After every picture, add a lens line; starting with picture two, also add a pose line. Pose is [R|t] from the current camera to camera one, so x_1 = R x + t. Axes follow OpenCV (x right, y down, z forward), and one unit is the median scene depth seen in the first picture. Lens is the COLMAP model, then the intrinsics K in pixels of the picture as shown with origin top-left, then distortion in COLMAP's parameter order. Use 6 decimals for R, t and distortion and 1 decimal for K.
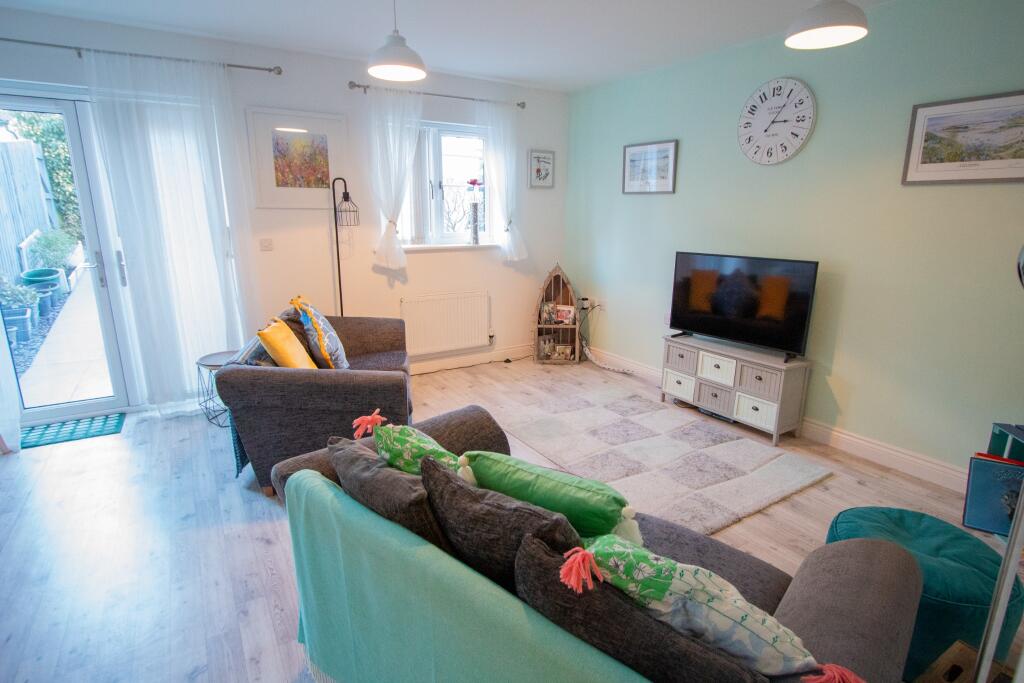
lens RADIAL K [[536.7, 0, 512.0], [0, 536.7, 341.5], [0, 0, 1]] dist [0.002229, 0.000111]
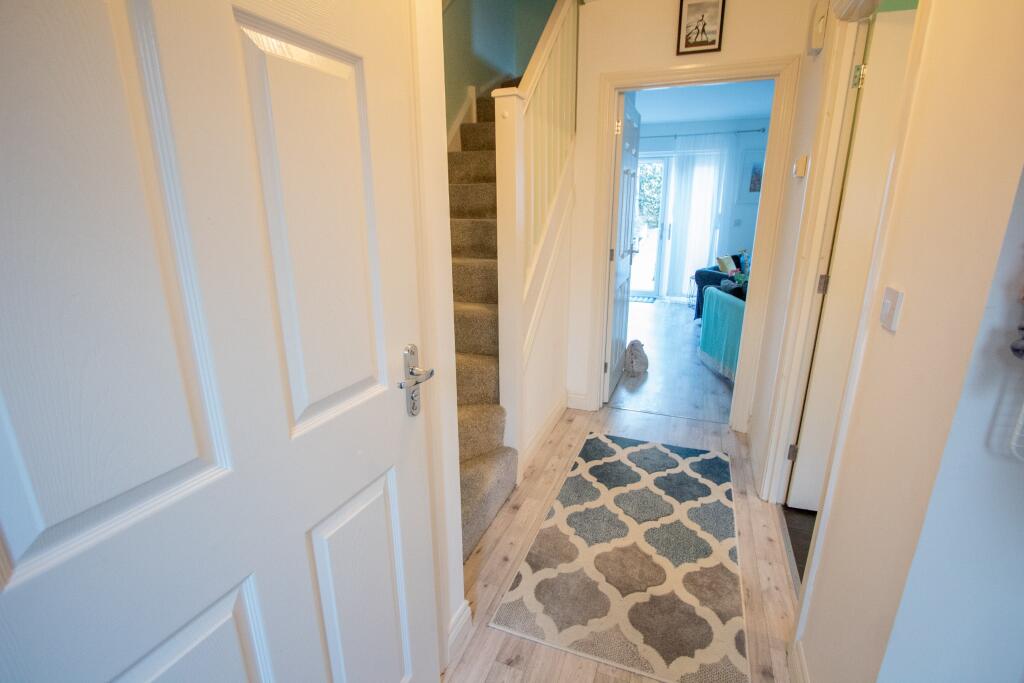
lens RADIAL K [[475.5, 0, 512.0], [0, 475.5, 341.5], [0, 0, 1]] dist [-0.000493, -0.000090]
pose [[0.603200, 0.211029, -0.769166, 0.115431], [-0.182345, 0.975309, 0.124587, 0.042810], [0.776467, 0.065103, 0.626786, -0.167623]]
